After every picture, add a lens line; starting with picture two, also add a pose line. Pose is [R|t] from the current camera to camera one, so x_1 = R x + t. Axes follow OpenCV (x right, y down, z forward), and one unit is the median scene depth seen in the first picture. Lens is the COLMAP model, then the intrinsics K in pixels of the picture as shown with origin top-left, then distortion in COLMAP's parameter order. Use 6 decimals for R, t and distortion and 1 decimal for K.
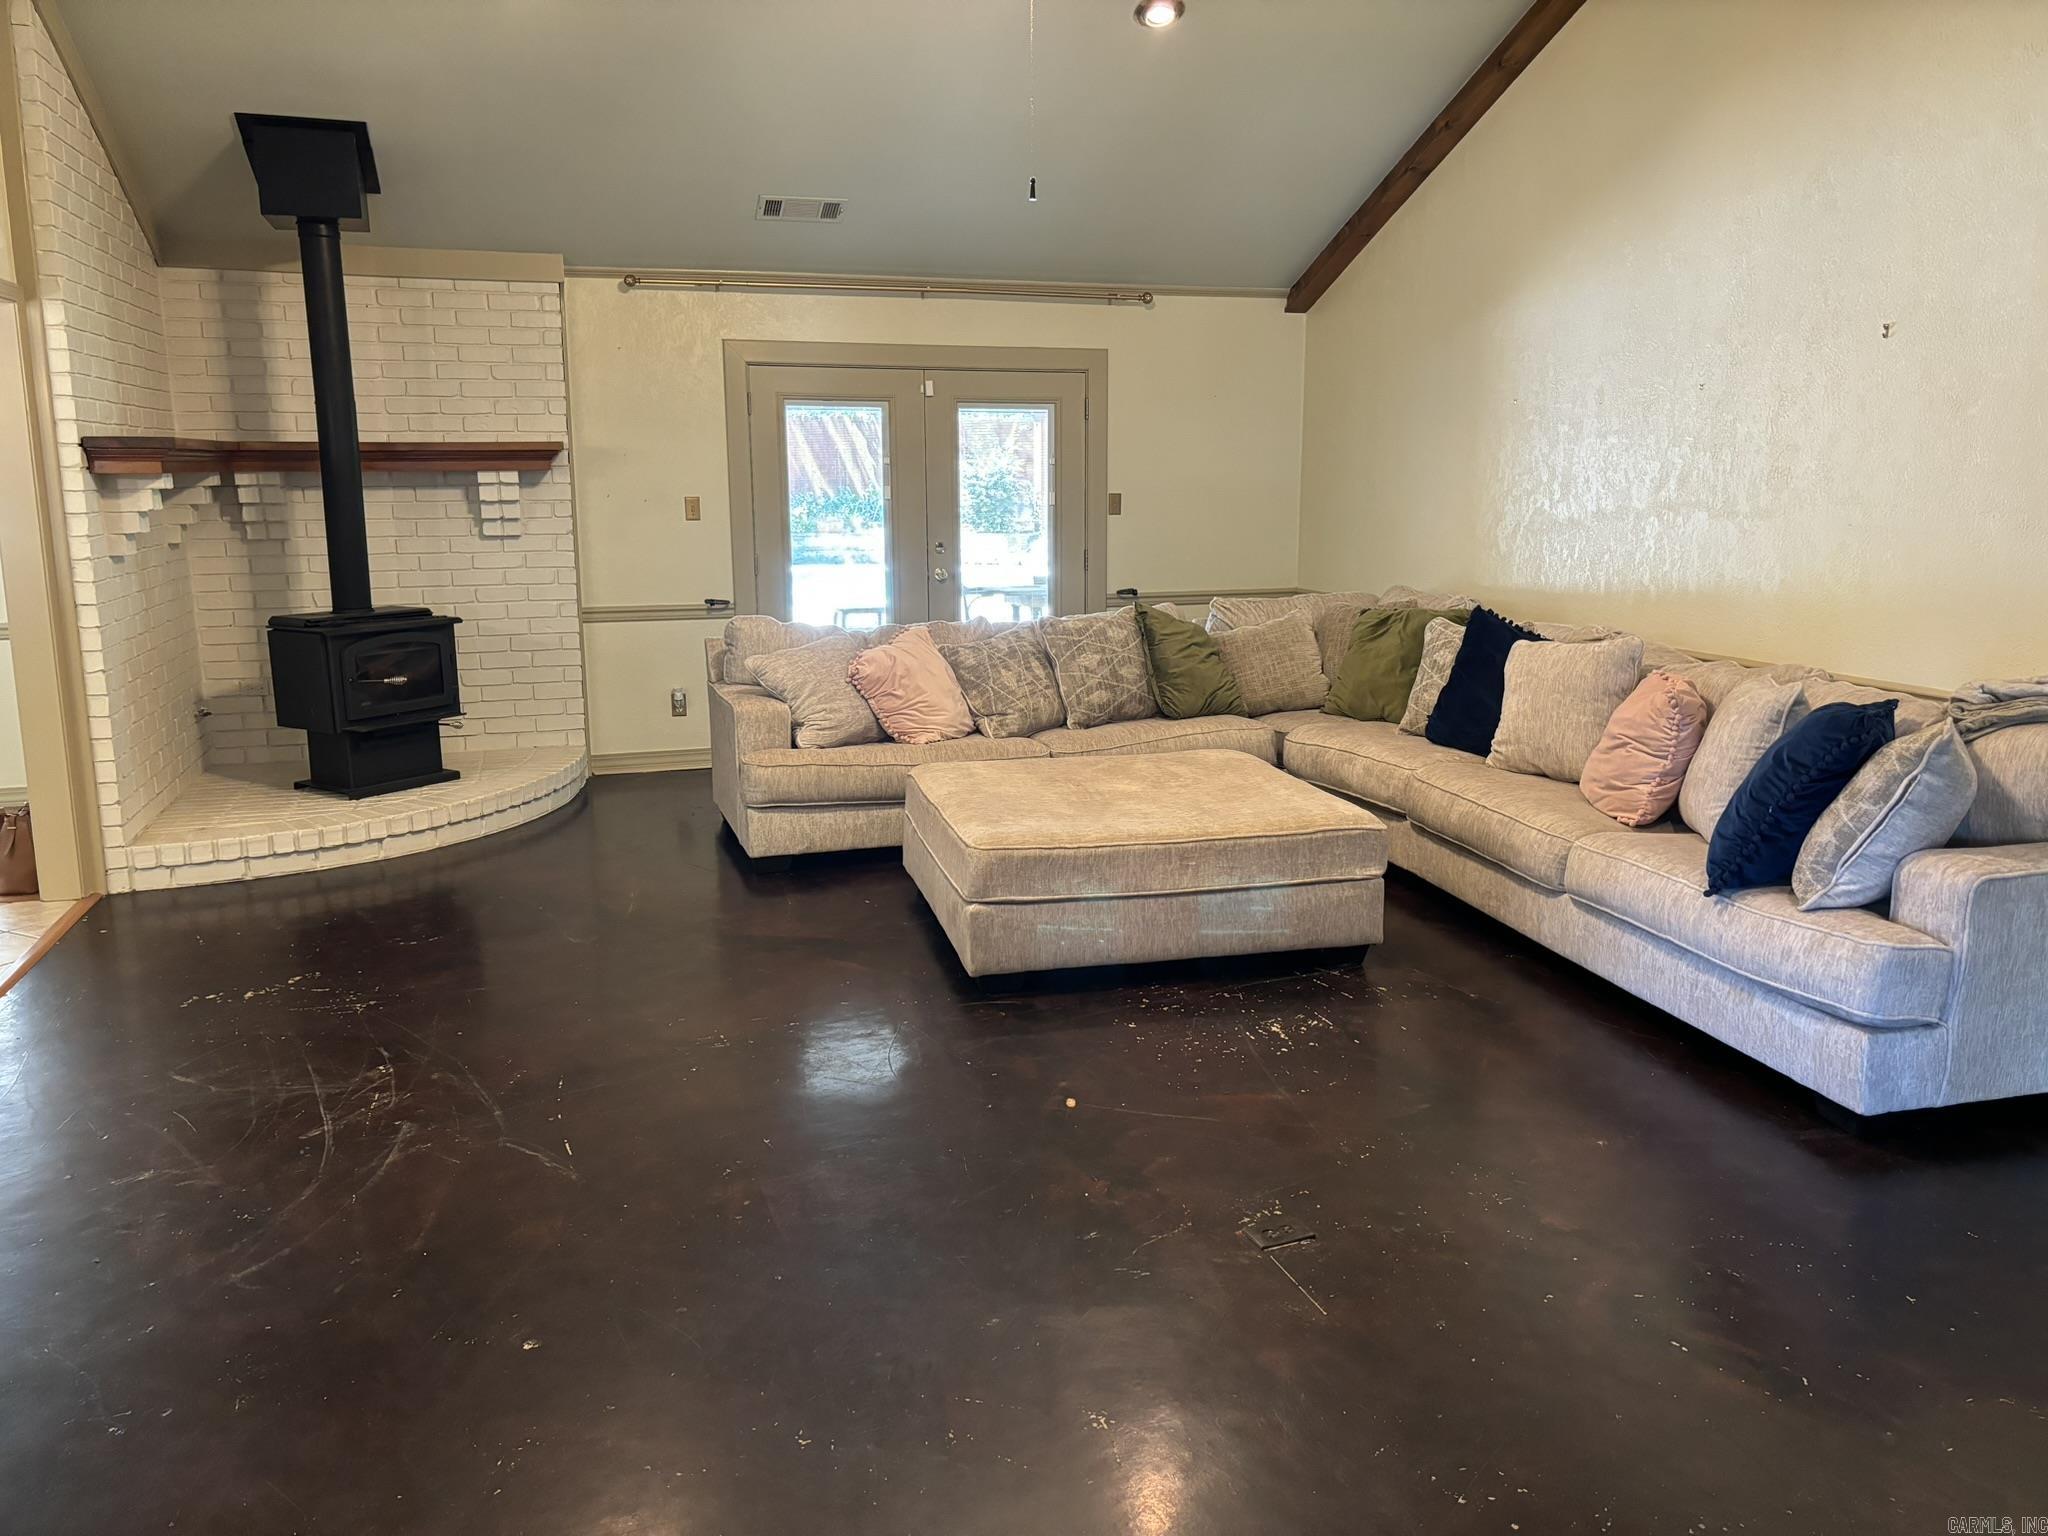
lens RADIAL K [[1546.4, 0, 1028.4], [0, 1546.4, 766.4], [0, 0, 1]] dist [-0.006269, -0.016820]
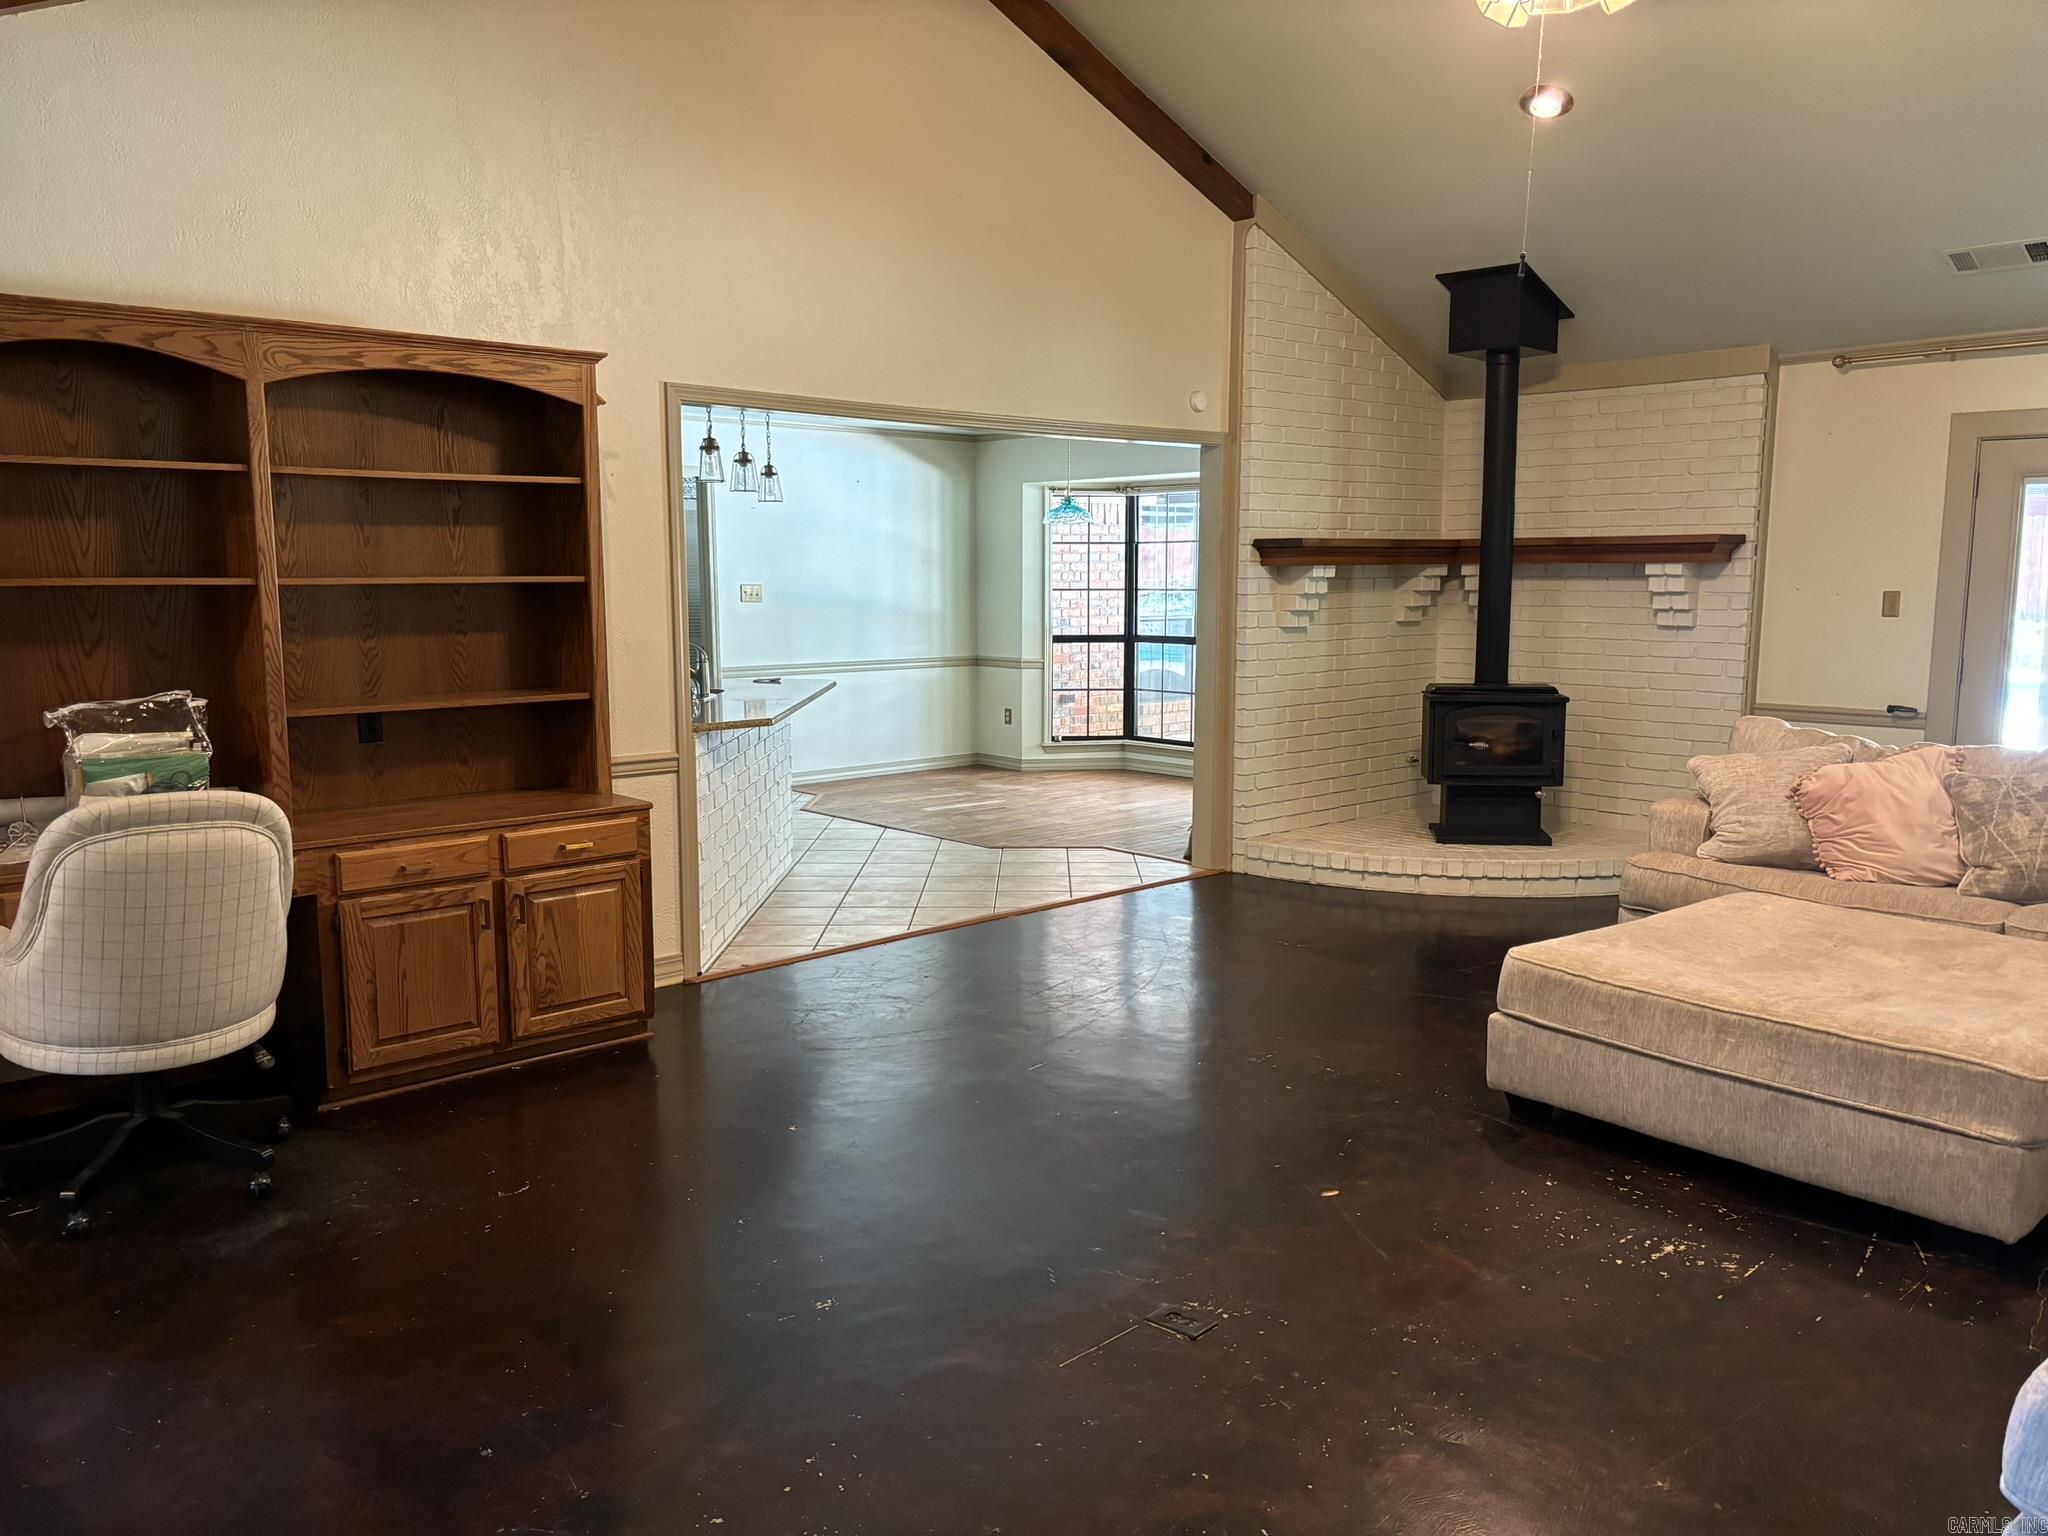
lens RADIAL K [[1546.4, 0, 1027.2], [0, 1546.4, 774.1], [0, 0, 1]] dist [-0.006269, -0.016820]
pose [[0.400040, 0.119023, -0.908736, 0.483206], [-0.166623, 0.984452, 0.055590, -0.041572], [0.901224, 0.129178, 0.413652, 0.222651]]
